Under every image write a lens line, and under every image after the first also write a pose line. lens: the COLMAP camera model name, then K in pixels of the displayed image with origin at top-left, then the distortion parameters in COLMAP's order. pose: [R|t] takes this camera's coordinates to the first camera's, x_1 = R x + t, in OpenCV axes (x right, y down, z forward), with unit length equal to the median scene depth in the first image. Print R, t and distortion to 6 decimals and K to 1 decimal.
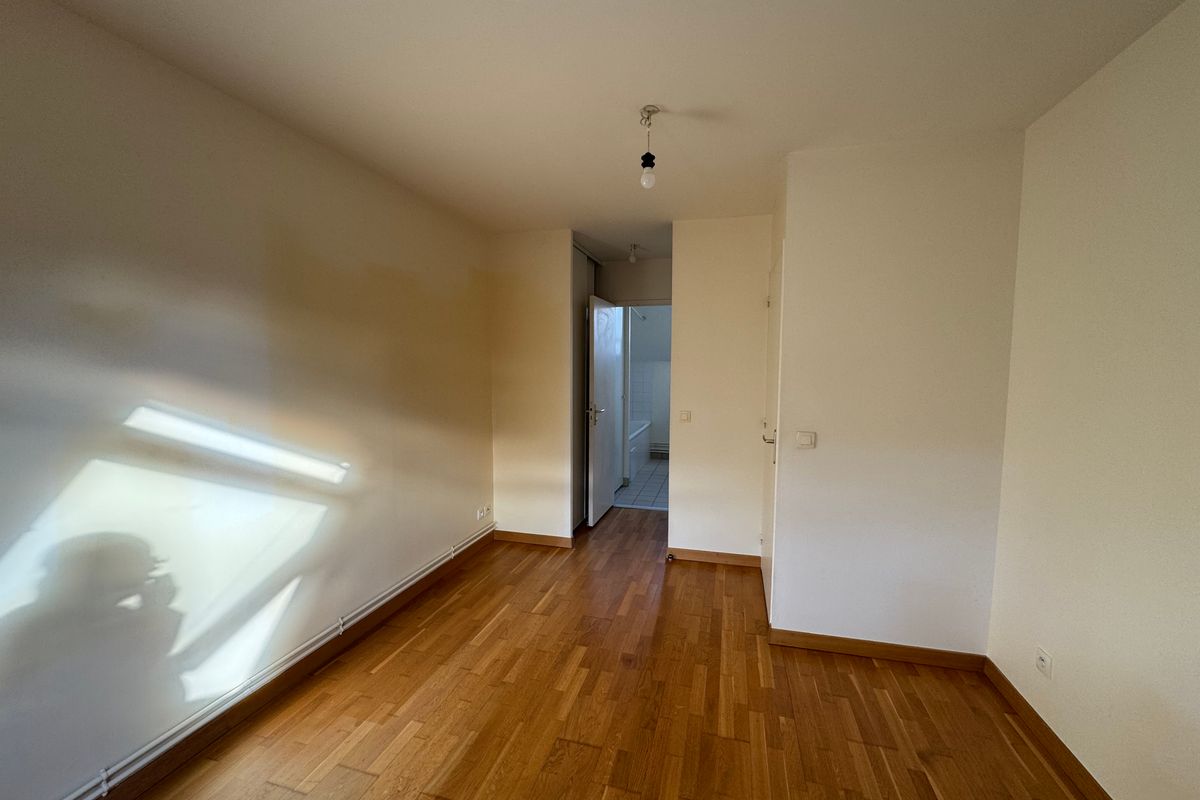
lens RADIAL K [[481.4, 0, 597.9], [0, 481.4, 400.2], [0, 0, 1]] dist [-0.003115, 0.000334]
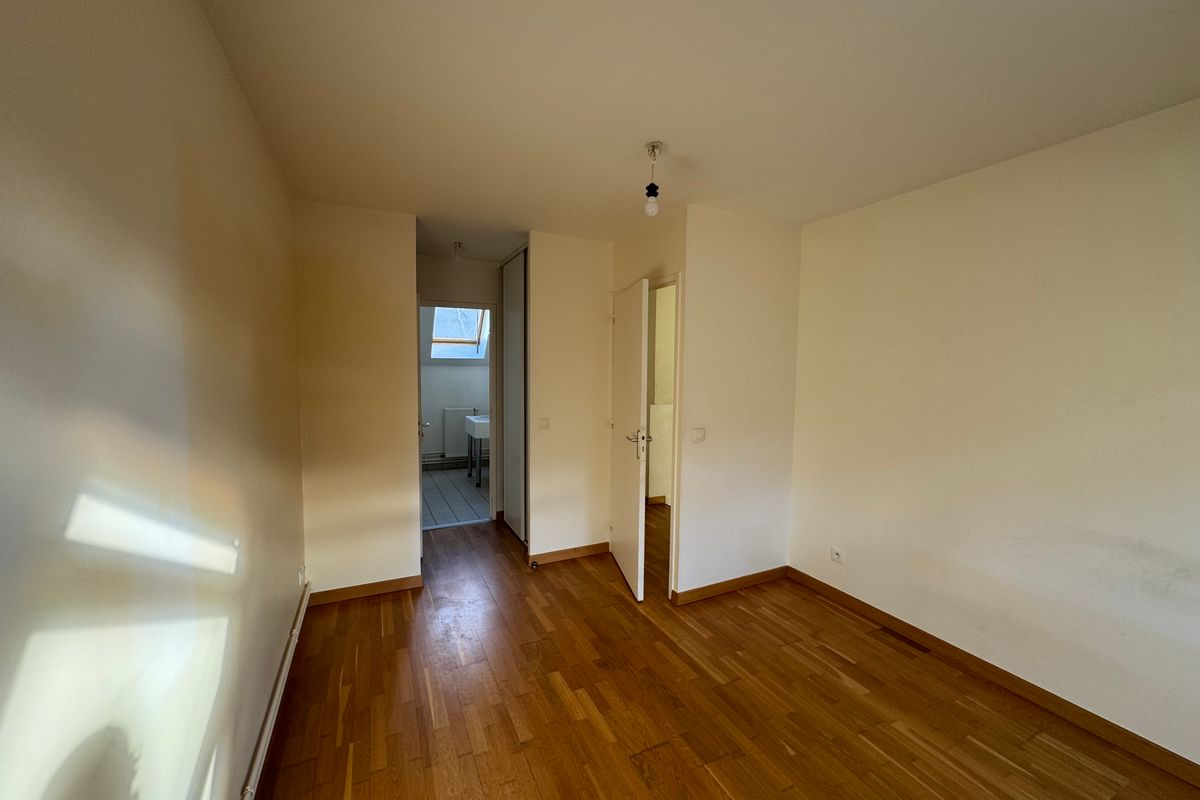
lens RADIAL K [[481.4, 0, 599.7], [0, 481.4, 399.6], [0, 0, 1]] dist [-0.003115, 0.000334]
pose [[0.752696, -0.044974, 0.656831, -0.603614], [0.045755, 0.998825, 0.015958, -0.042349], [-0.656777, 0.018042, 0.753869, 0.225008]]
